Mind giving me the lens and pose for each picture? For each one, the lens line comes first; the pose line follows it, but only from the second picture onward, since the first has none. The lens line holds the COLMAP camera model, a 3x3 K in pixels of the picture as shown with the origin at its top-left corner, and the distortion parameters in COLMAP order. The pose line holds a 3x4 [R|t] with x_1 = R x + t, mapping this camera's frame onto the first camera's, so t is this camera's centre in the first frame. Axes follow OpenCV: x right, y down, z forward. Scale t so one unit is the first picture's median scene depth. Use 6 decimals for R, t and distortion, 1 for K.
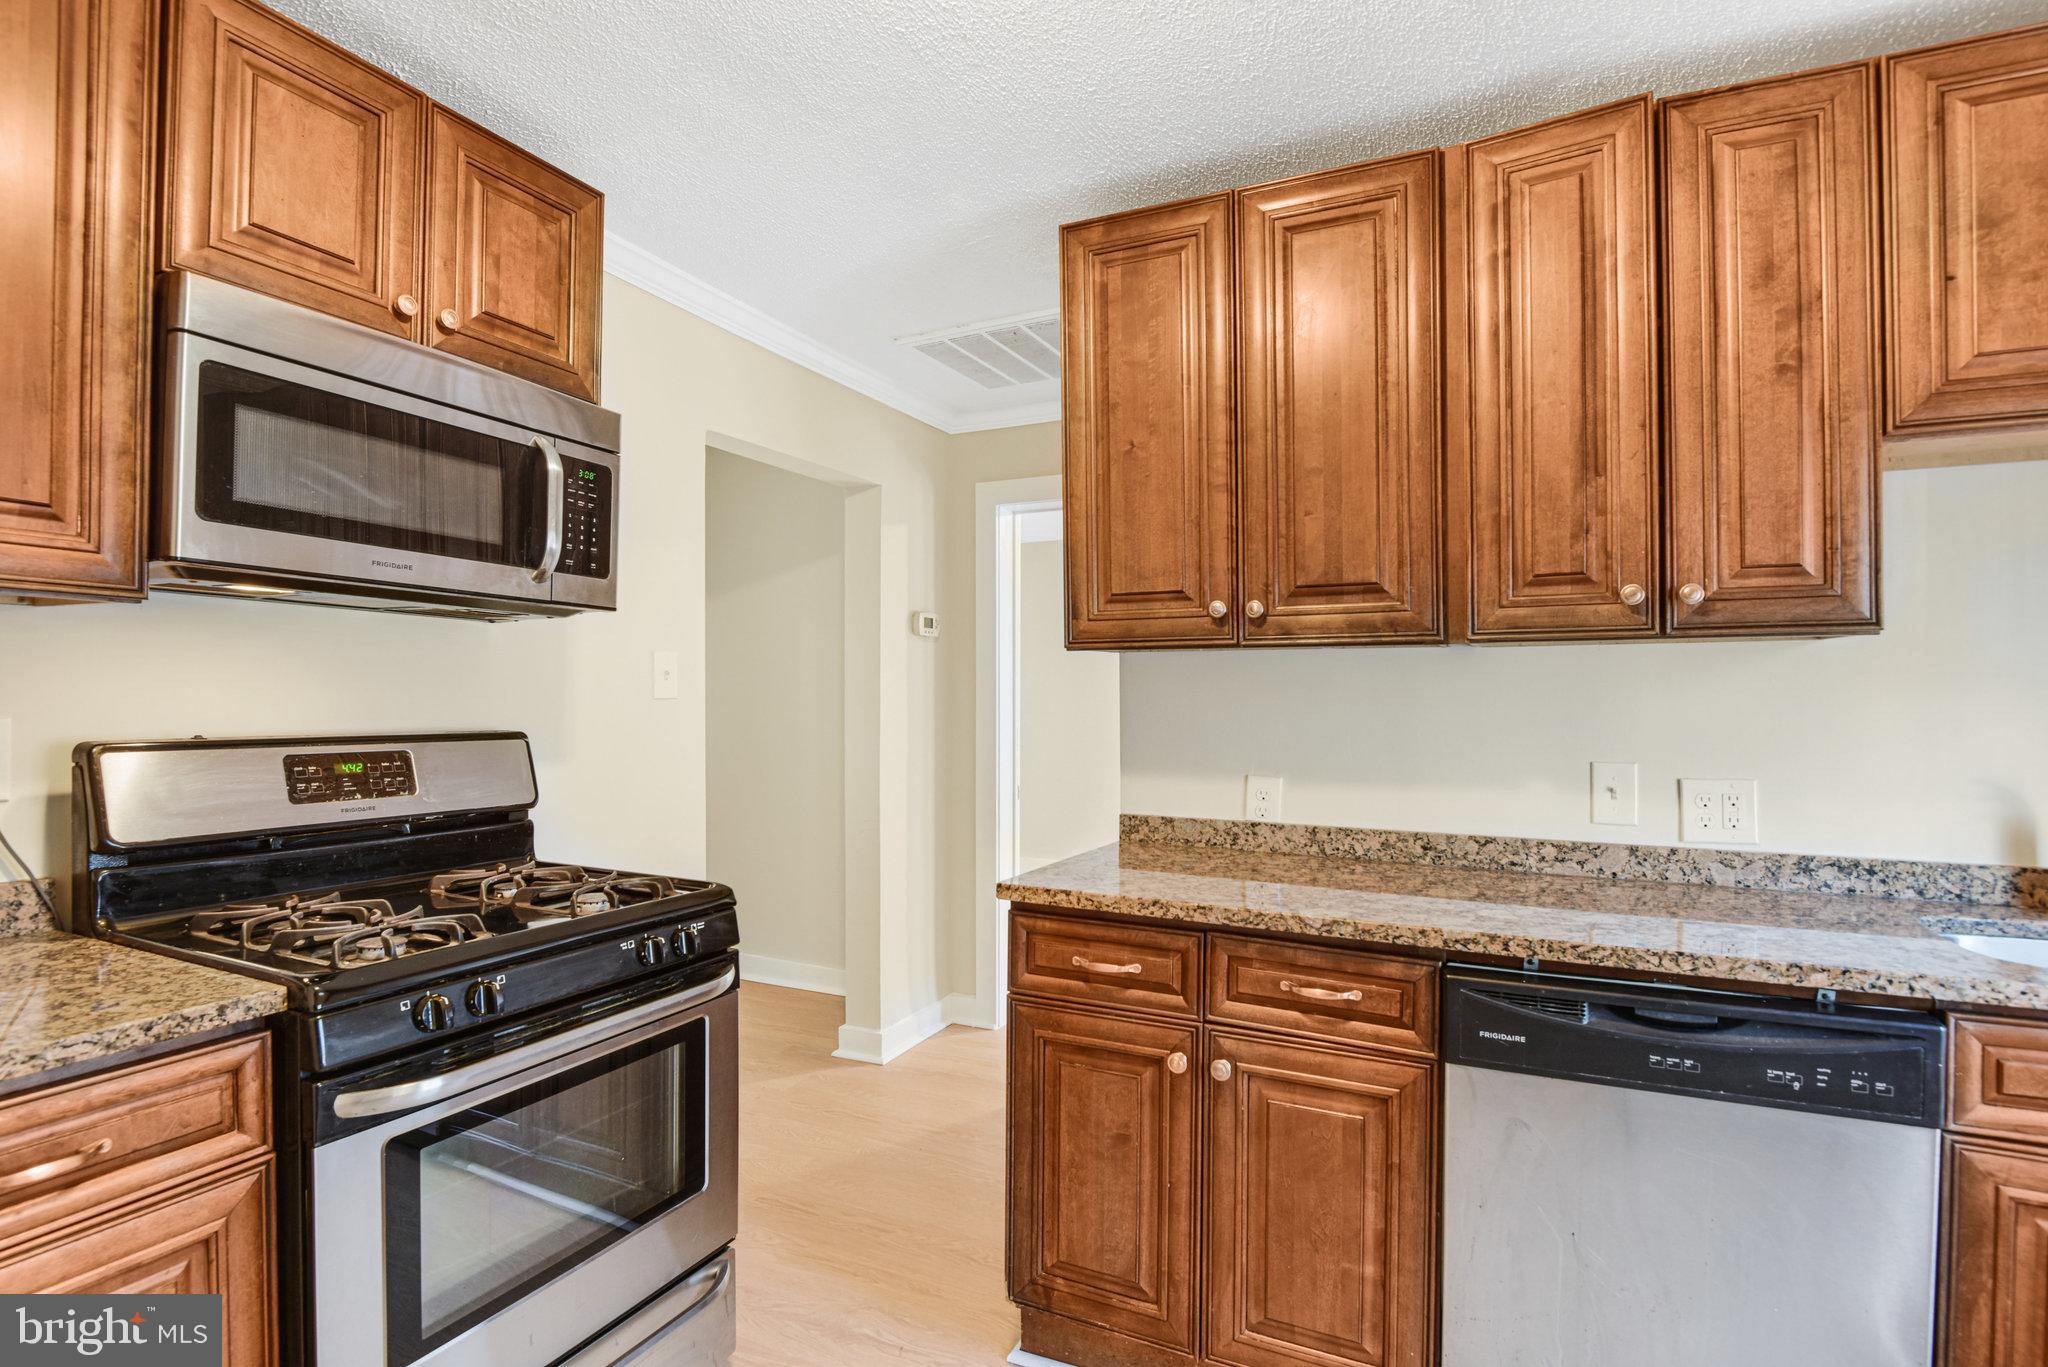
lens RADIAL K [[1022.8, 0, 1024.0], [0, 1022.8, 683.5], [0, 0, 1]] dist [-0.036768, -0.000127]
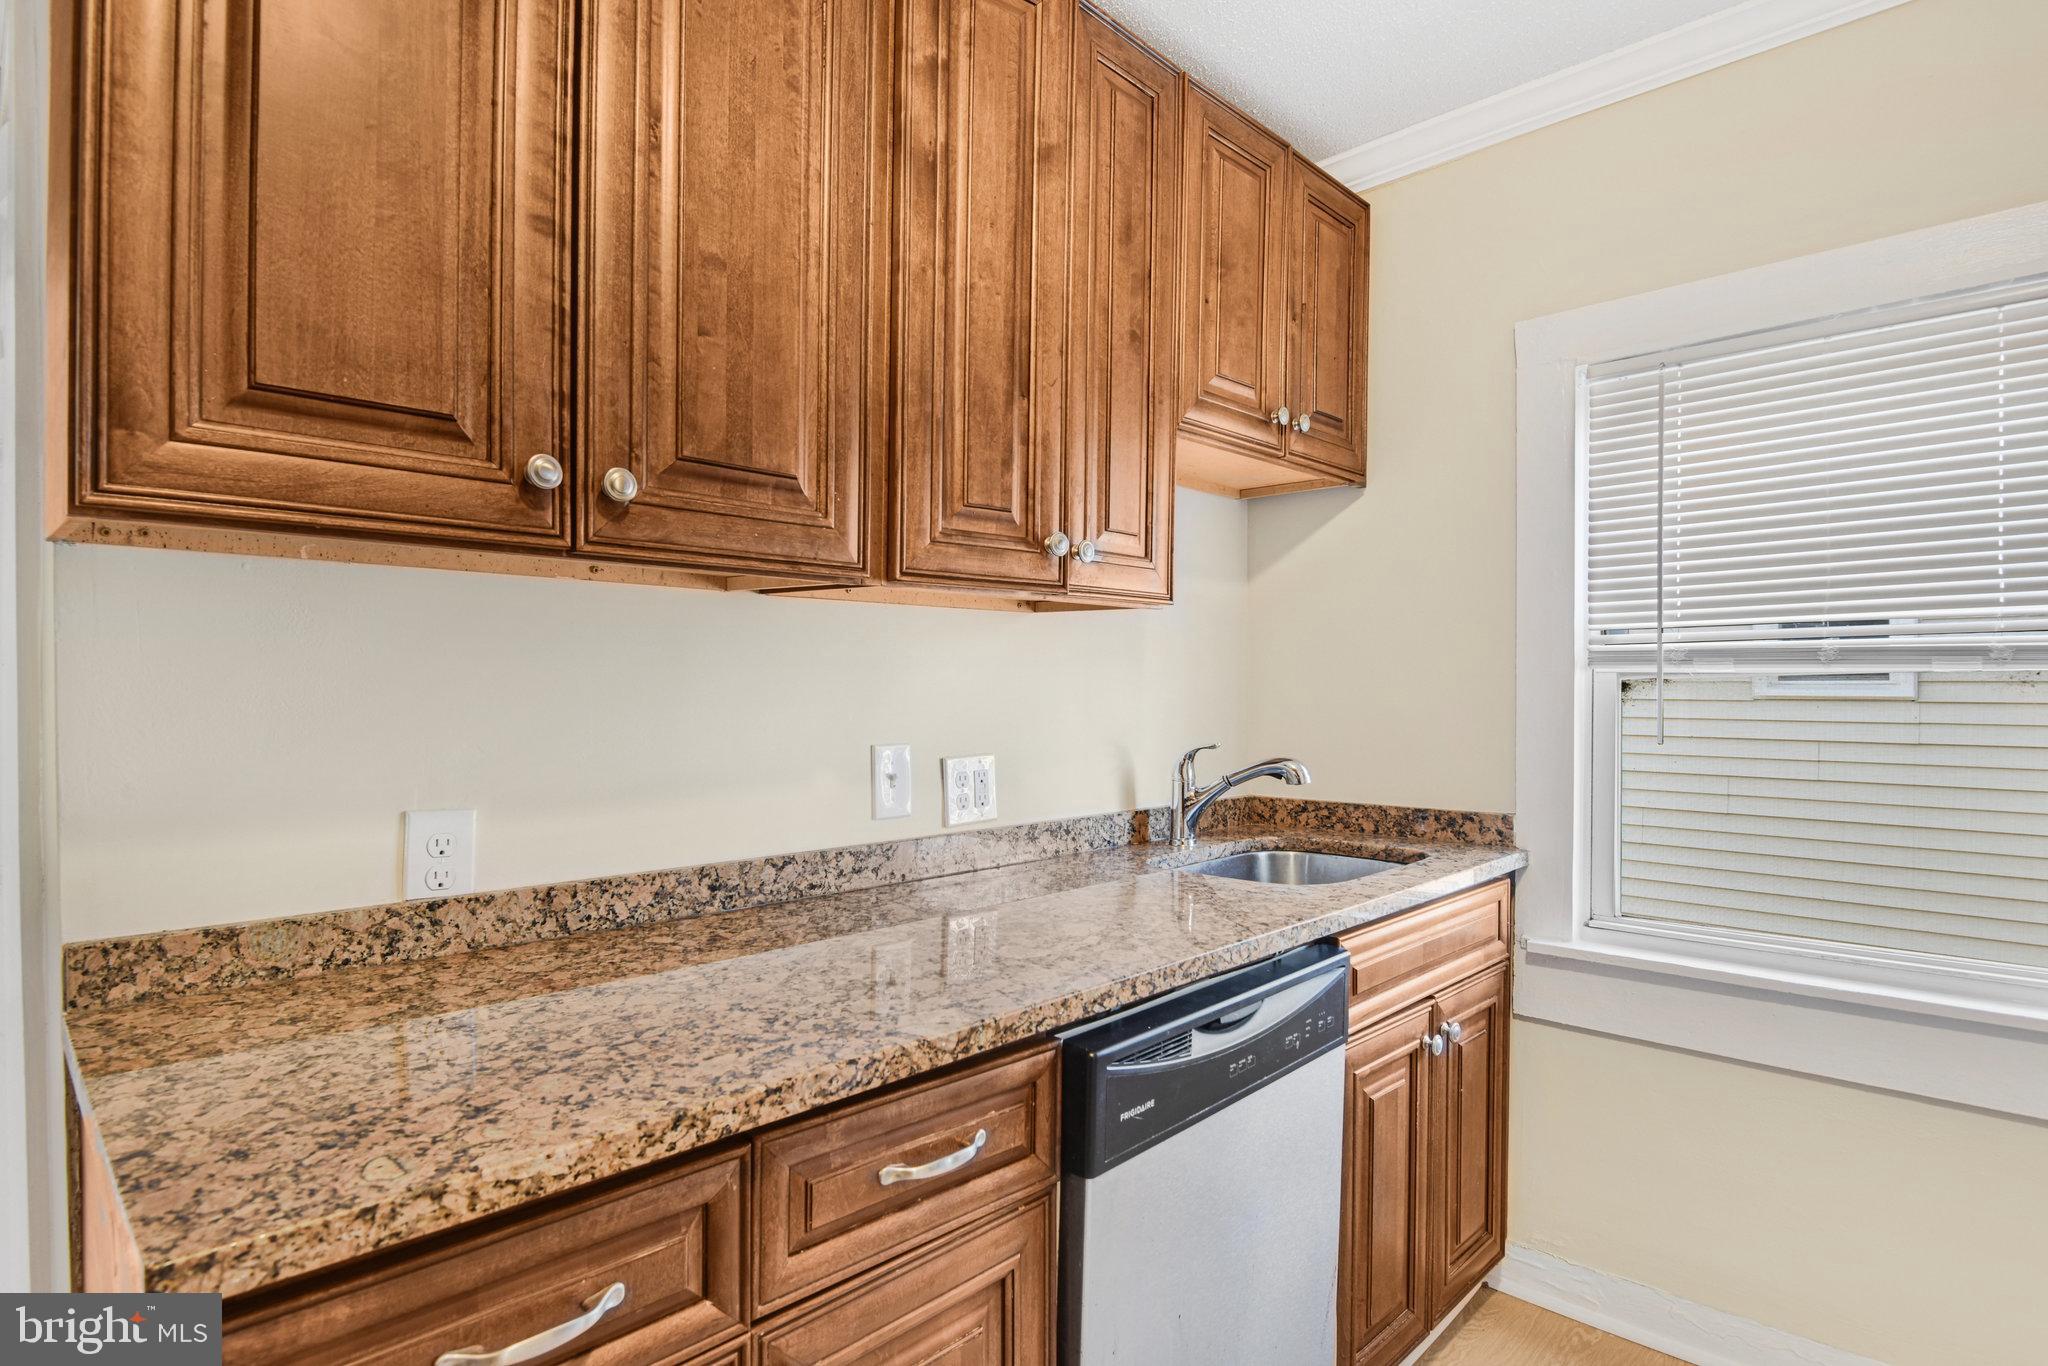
lens RADIAL K [[1058.9, 0, 1024.0], [0, 1058.9, 683.0], [0, 0, 1]] dist [-0.017389, -0.001018]
pose [[0.286350, -0.000793, 0.958125, -0.230289], [-0.013821, 0.999892, 0.004959, 0.022438], [-0.958025, -0.014662, 0.286308, 0.655446]]
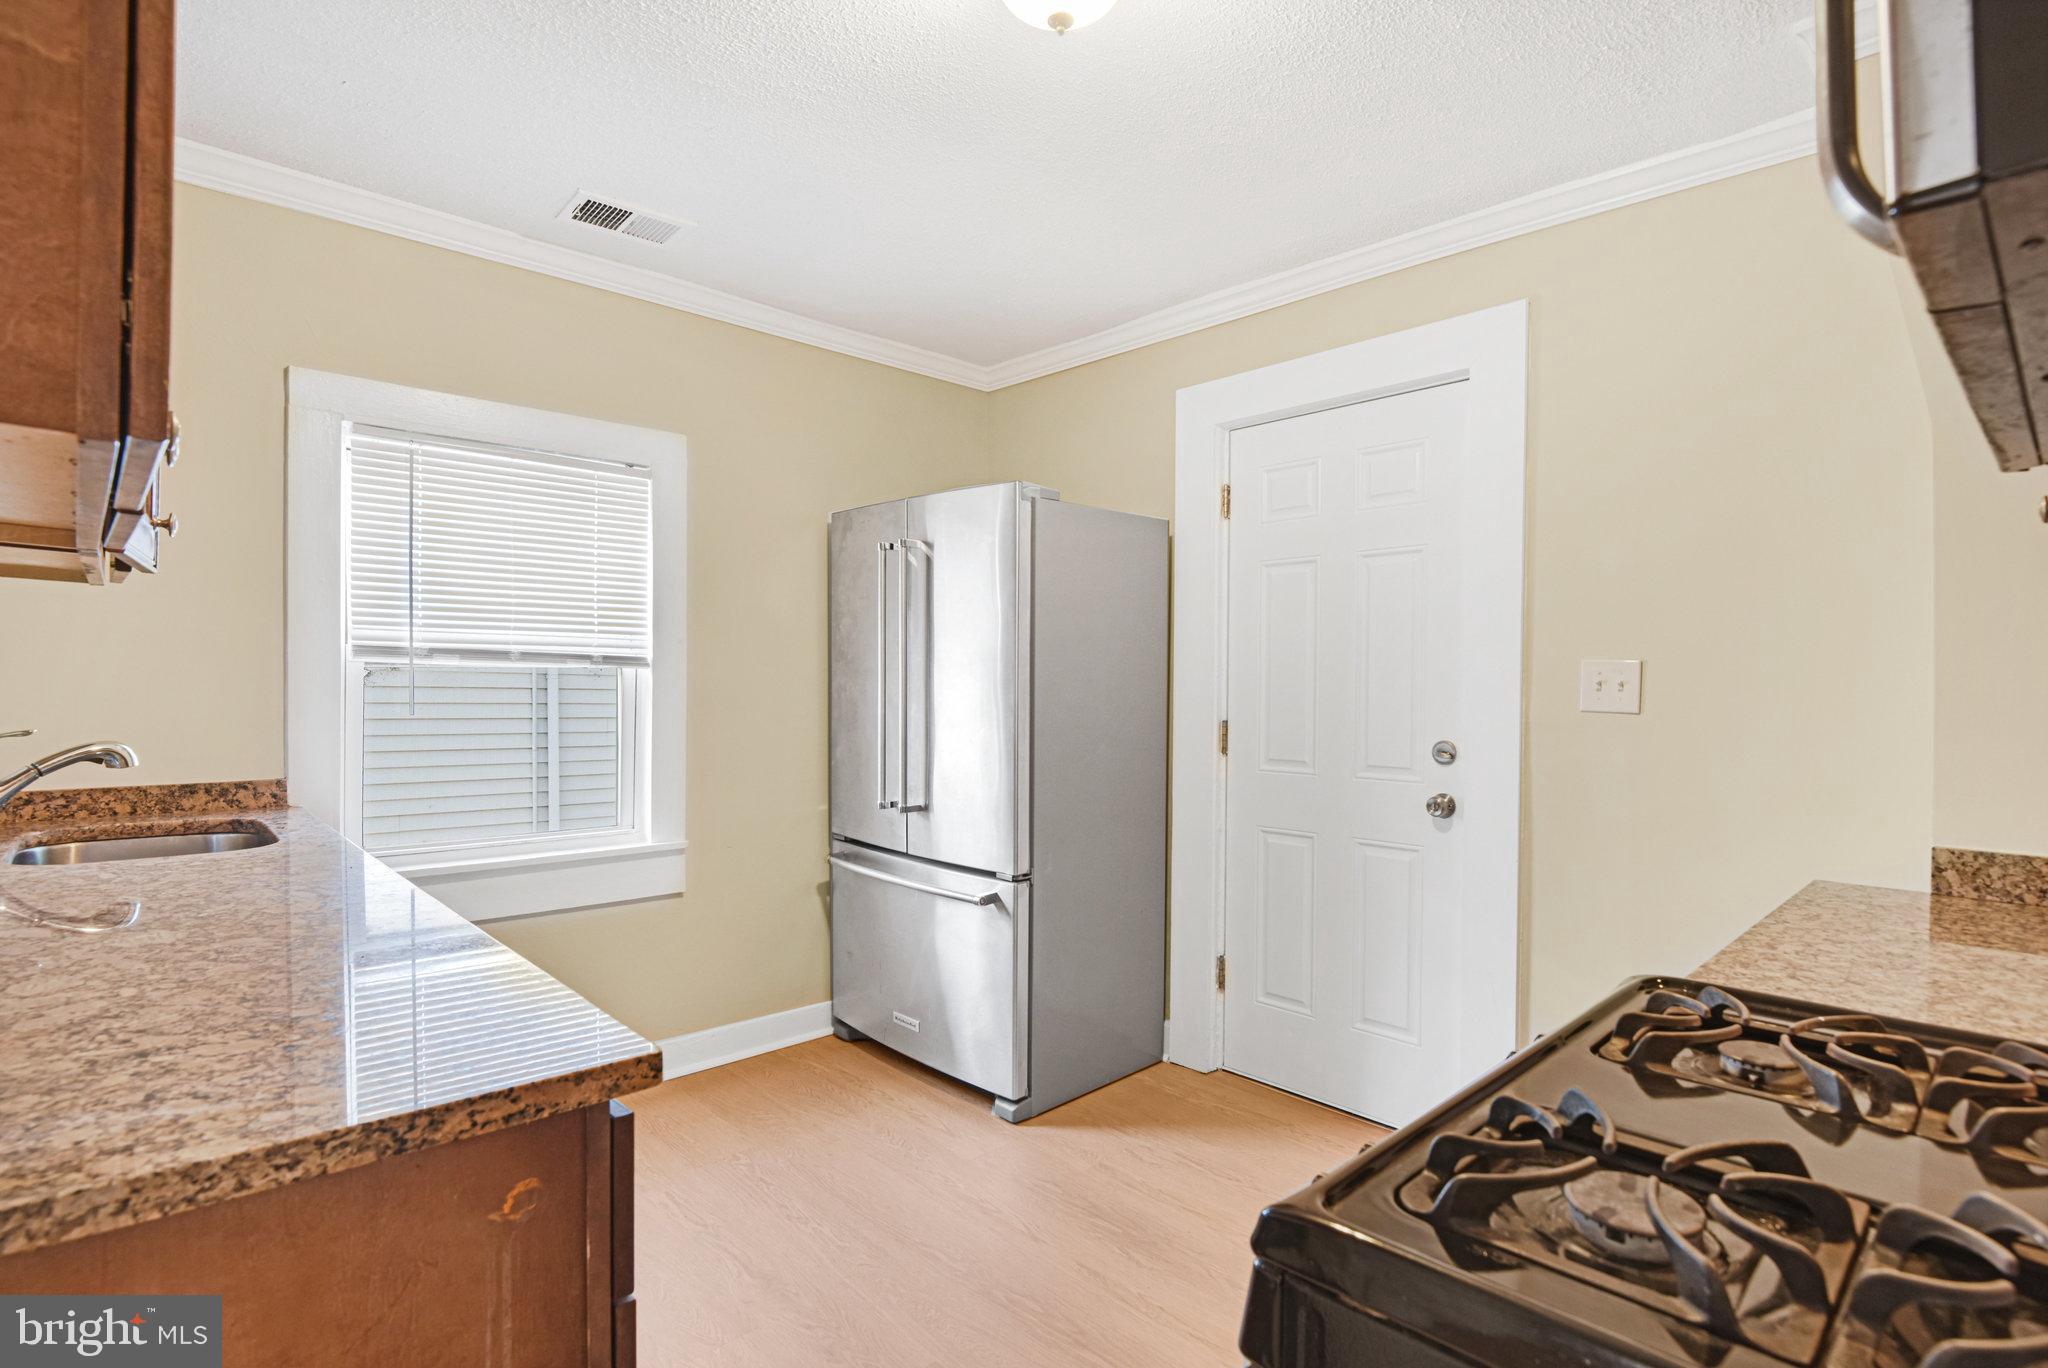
lens RADIAL K [[1032.4, 0, 1024.0], [0, 1032.4, 684.0], [0, 0, 1]] dist [-0.035022, -0.000736]
pose [[-0.942474, -0.016762, 0.333860, -0.319712], [-0.022139, 0.999679, -0.012307, 0.035097], [-0.333546, -0.018991, -0.942542, 1.382159]]
